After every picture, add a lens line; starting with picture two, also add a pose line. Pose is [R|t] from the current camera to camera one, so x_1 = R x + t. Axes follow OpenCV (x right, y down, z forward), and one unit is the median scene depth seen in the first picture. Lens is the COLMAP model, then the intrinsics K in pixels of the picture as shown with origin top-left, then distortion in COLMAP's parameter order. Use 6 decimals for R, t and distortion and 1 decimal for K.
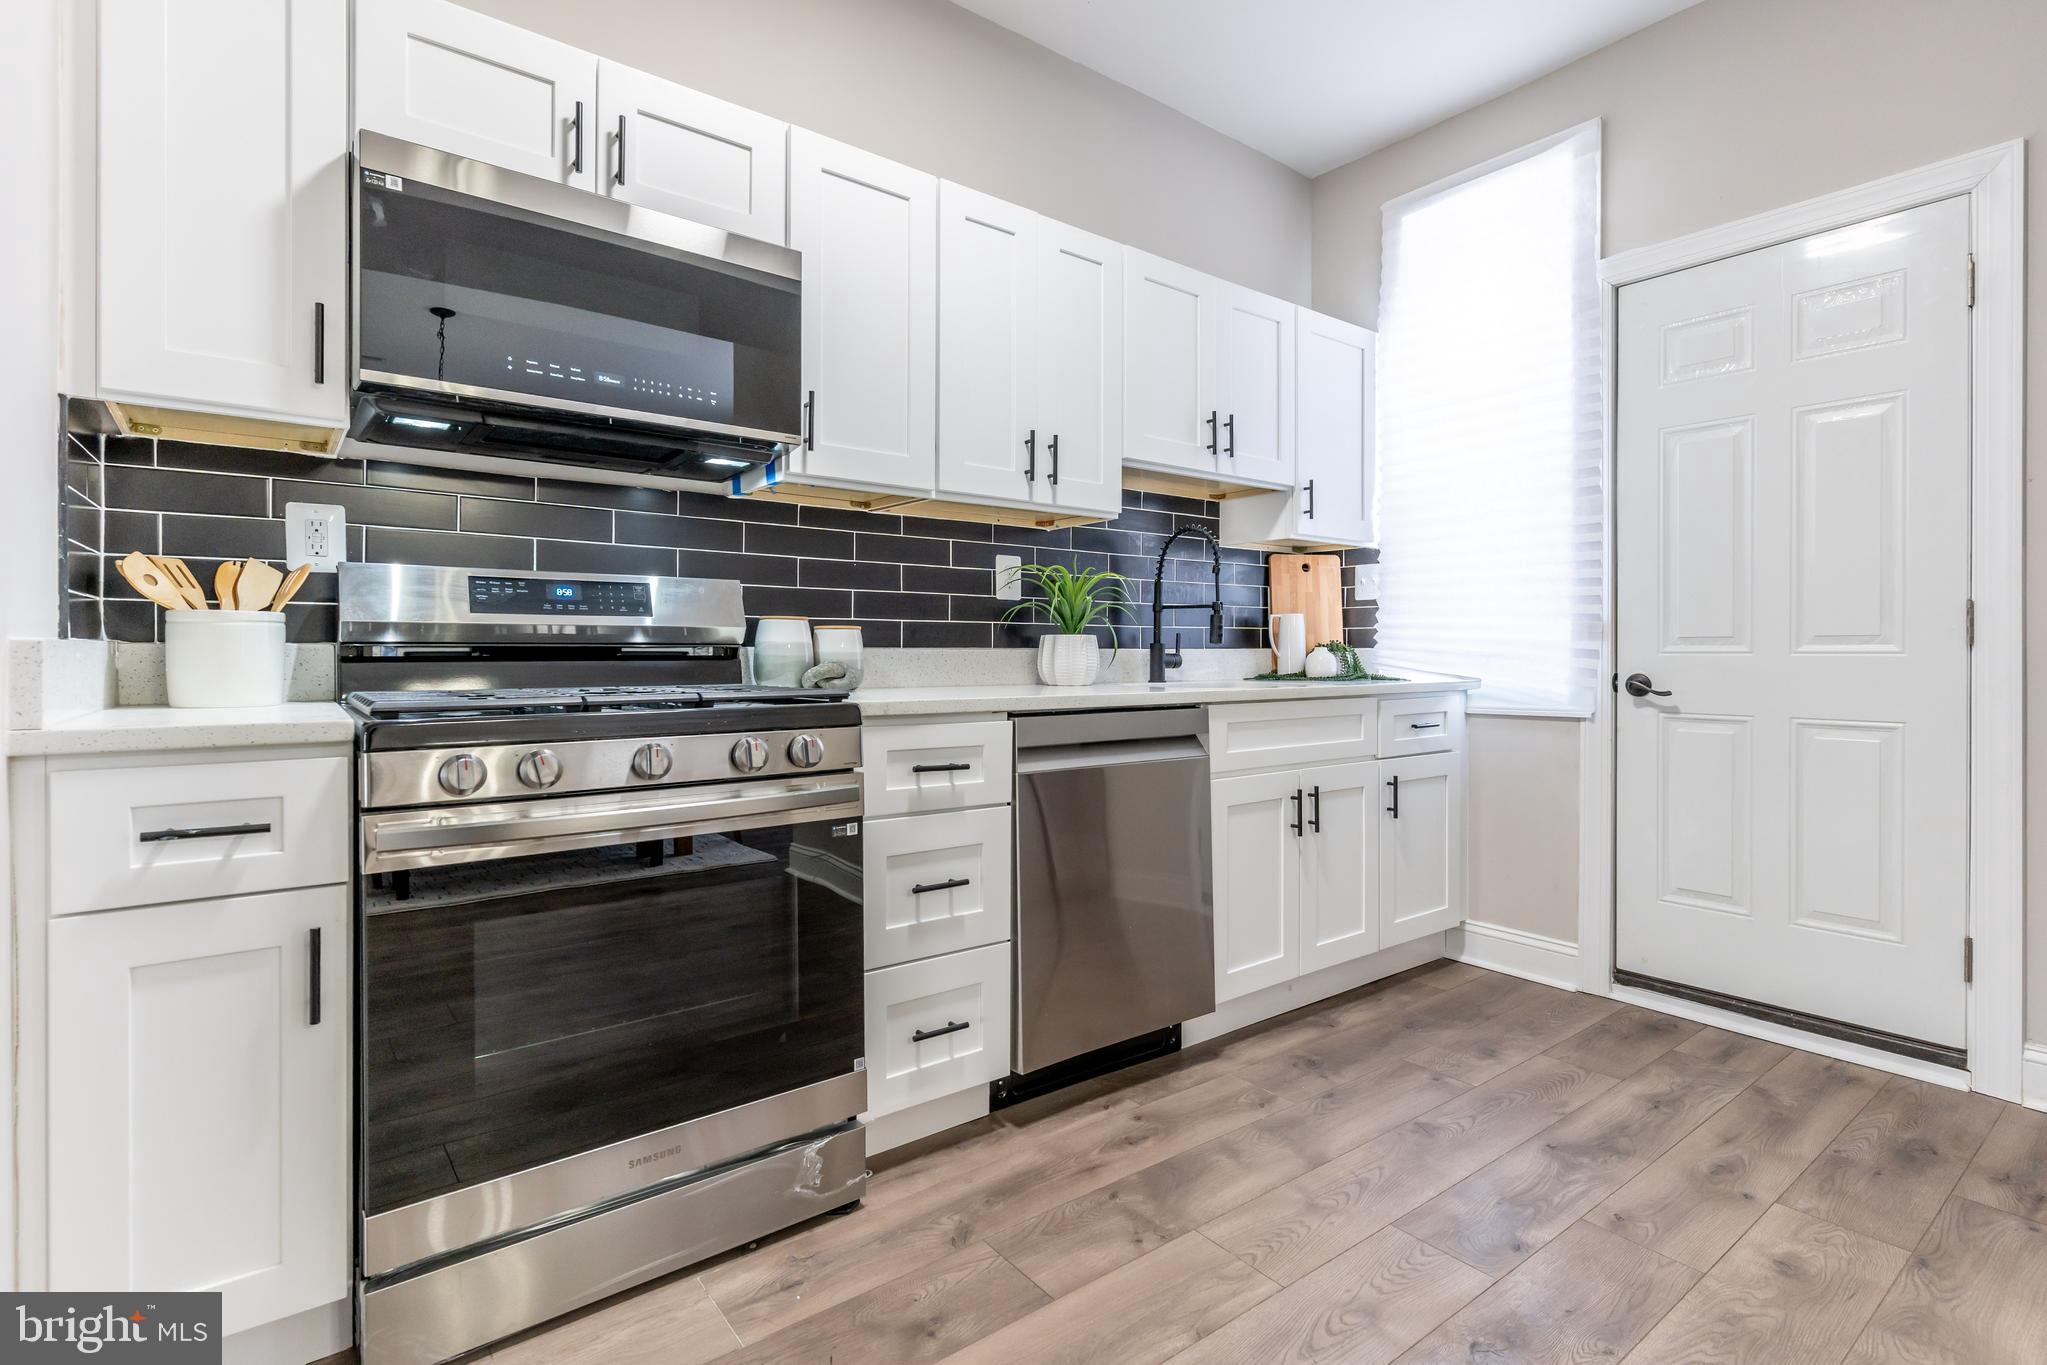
lens RADIAL K [[979.3, 0, 1023.5], [0, 979.3, 646.6], [0, 0, 1]] dist [-0.000985, 0.000442]
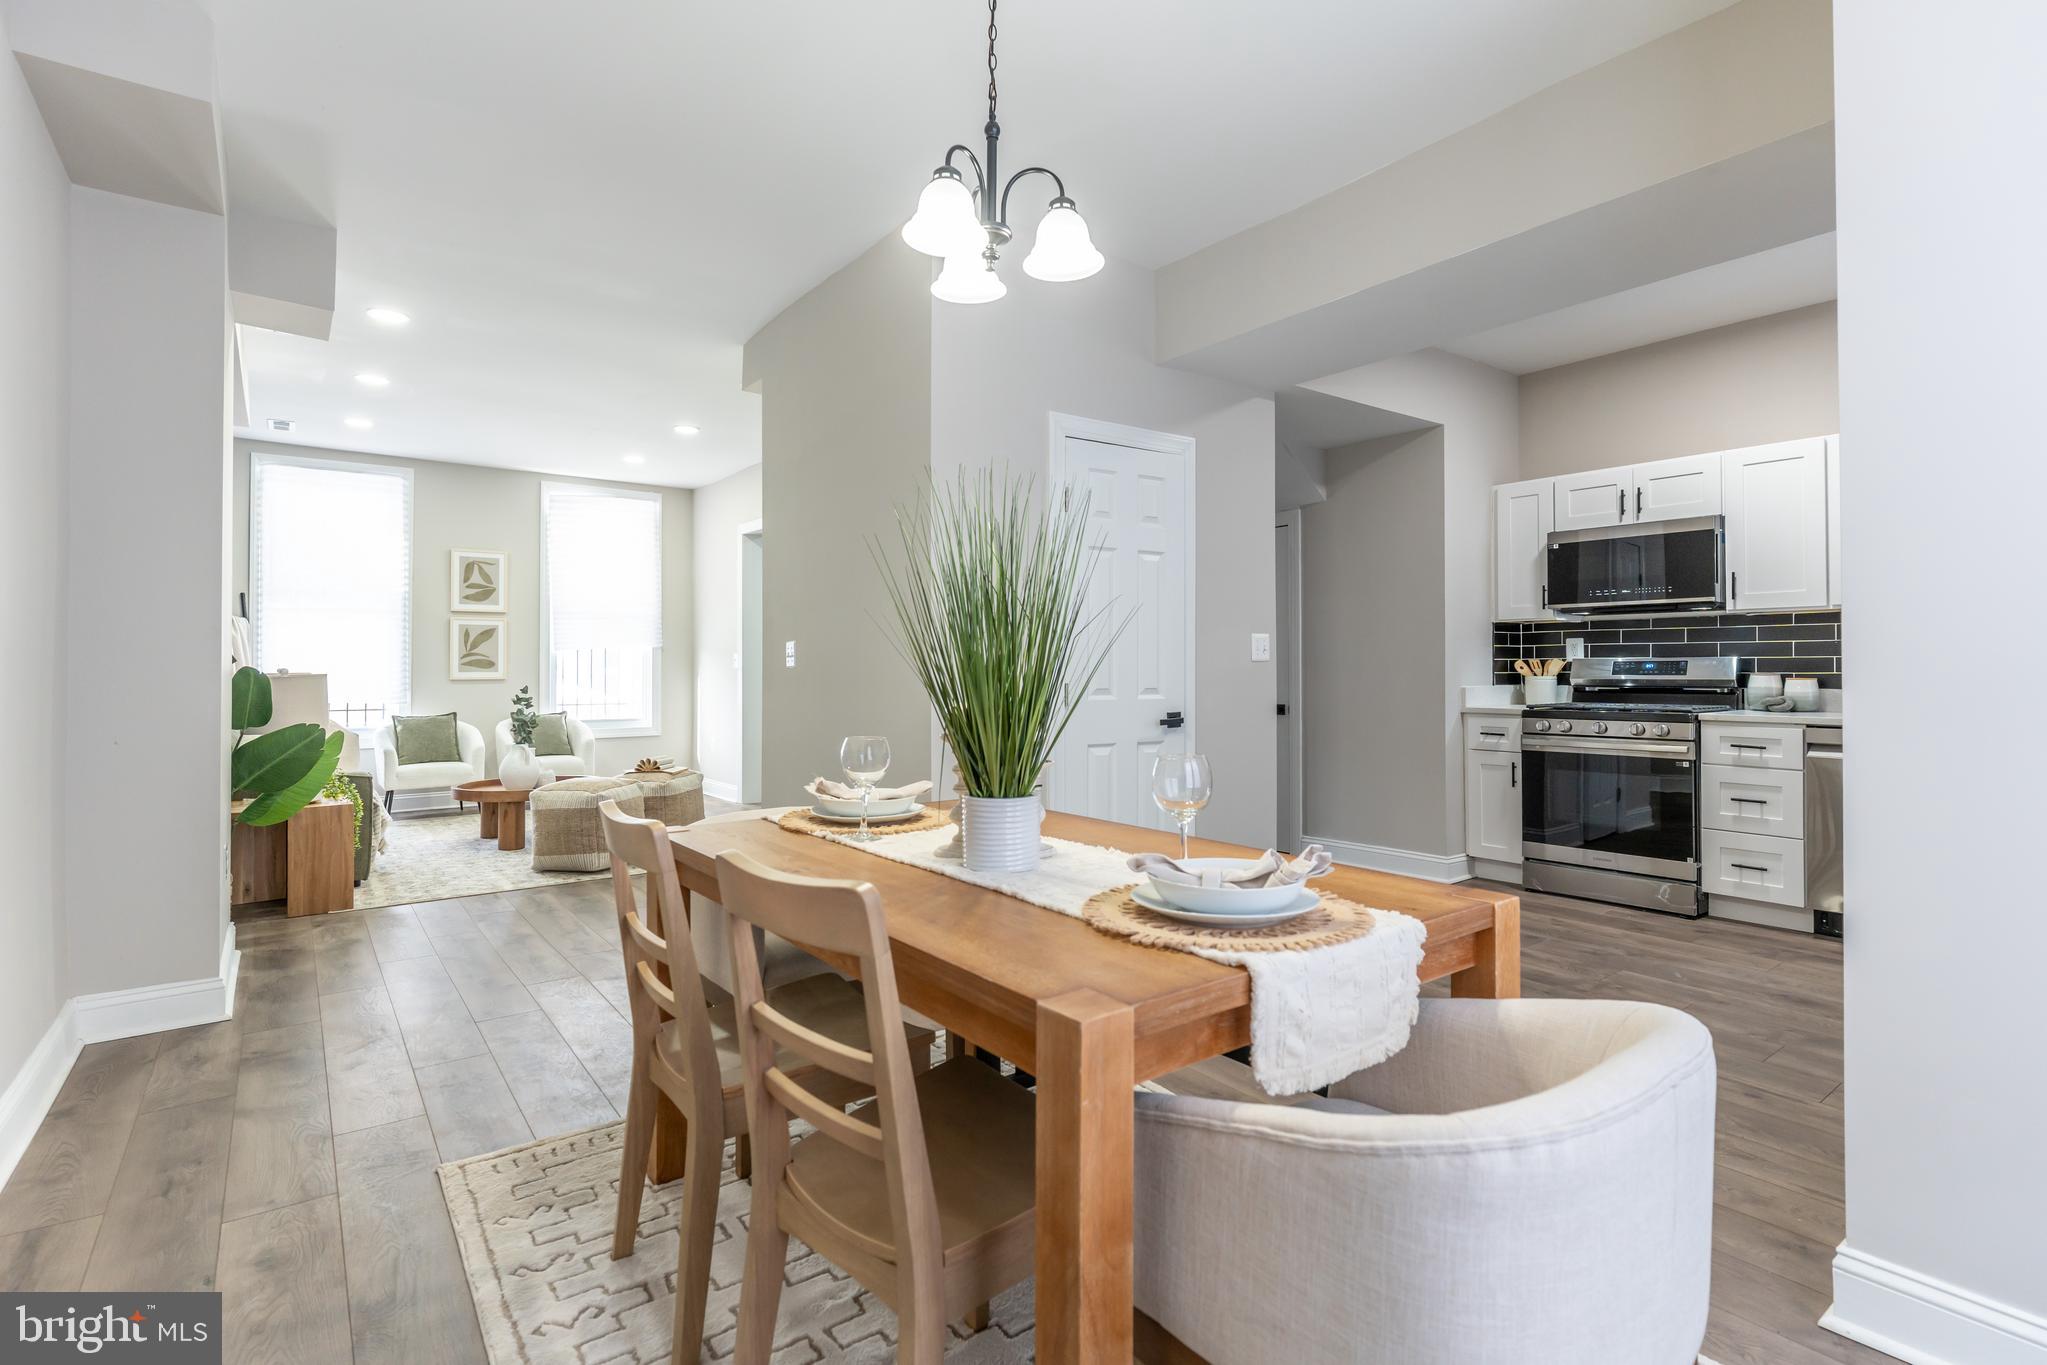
lens RADIAL K [[973.6, 0, 1027.7], [0, 973.6, 662.0], [0, 0, 1]] dist [0.001349, 0.000820]
pose [[-0.006400, -0.005493, -0.999964, 1.920564], [0.011815, 0.999915, -0.005569, -0.066261], [0.999910, -0.011850, -0.006335, -0.545088]]
